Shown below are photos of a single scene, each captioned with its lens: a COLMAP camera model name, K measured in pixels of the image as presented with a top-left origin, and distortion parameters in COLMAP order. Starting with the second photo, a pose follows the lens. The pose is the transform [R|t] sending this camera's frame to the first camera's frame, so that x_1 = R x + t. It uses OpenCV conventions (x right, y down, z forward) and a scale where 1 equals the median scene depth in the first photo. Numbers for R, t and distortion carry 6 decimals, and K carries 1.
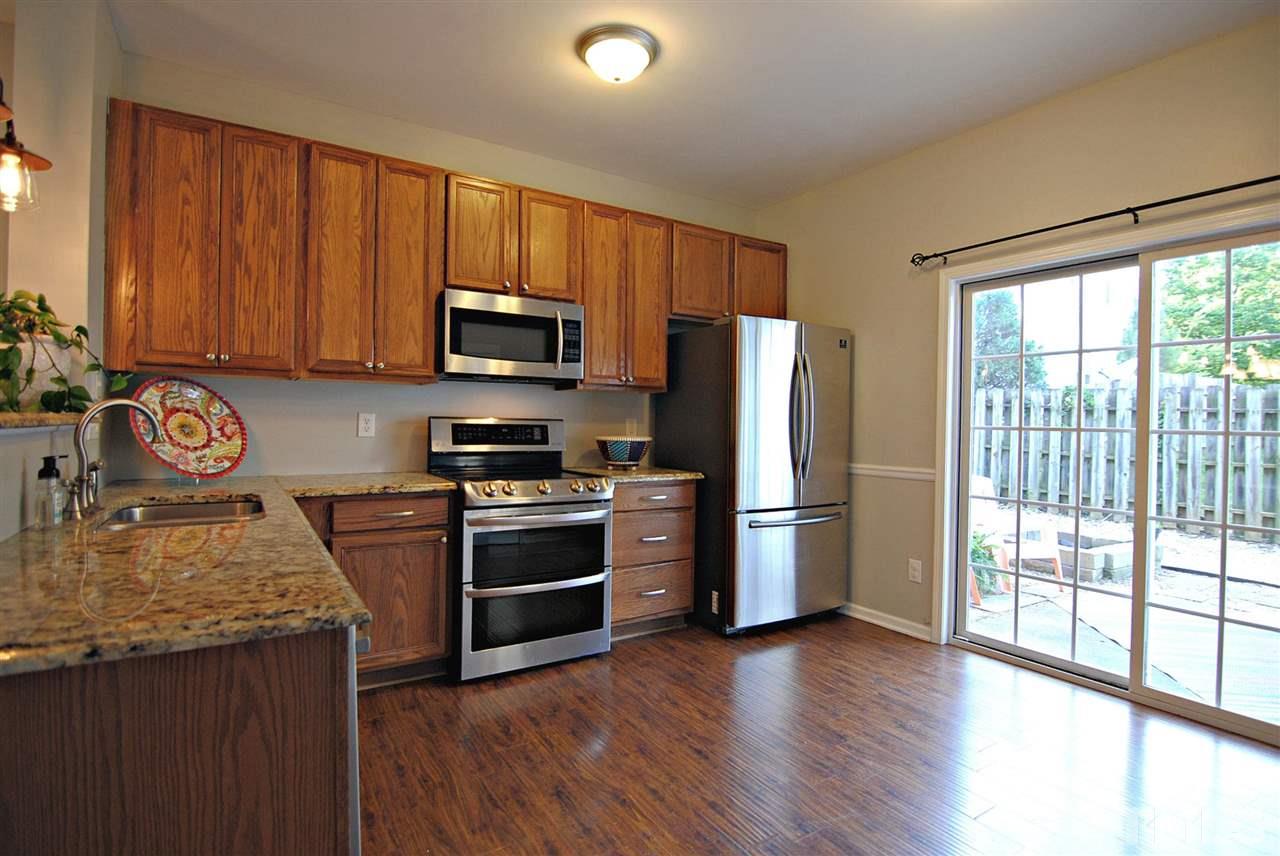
lens RADIAL K [[617.1, 0, 668.3], [0, 617.1, 423.0], [0, 0, 1]] dist [-0.001466, -0.009672]
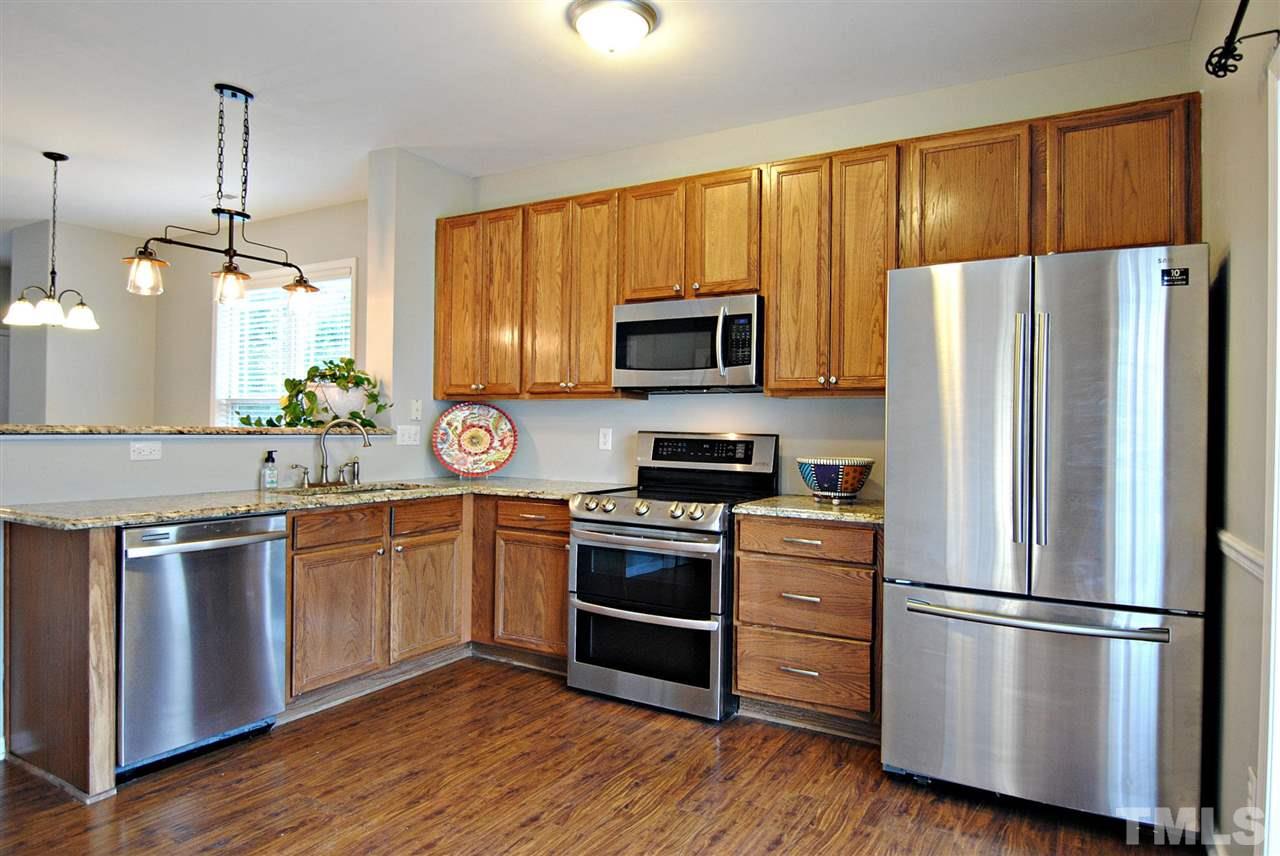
lens RADIAL K [[757.5, 0, 638.8], [0, 757.5, 423.6], [0, 0, 1]] dist [0.000076, -0.014525]
pose [[0.463401, -0.011421, -0.886075, 0.810298], [-0.011788, 0.999749, -0.019052, 0.001206], [0.886070, 0.019274, 0.463150, 0.484990]]
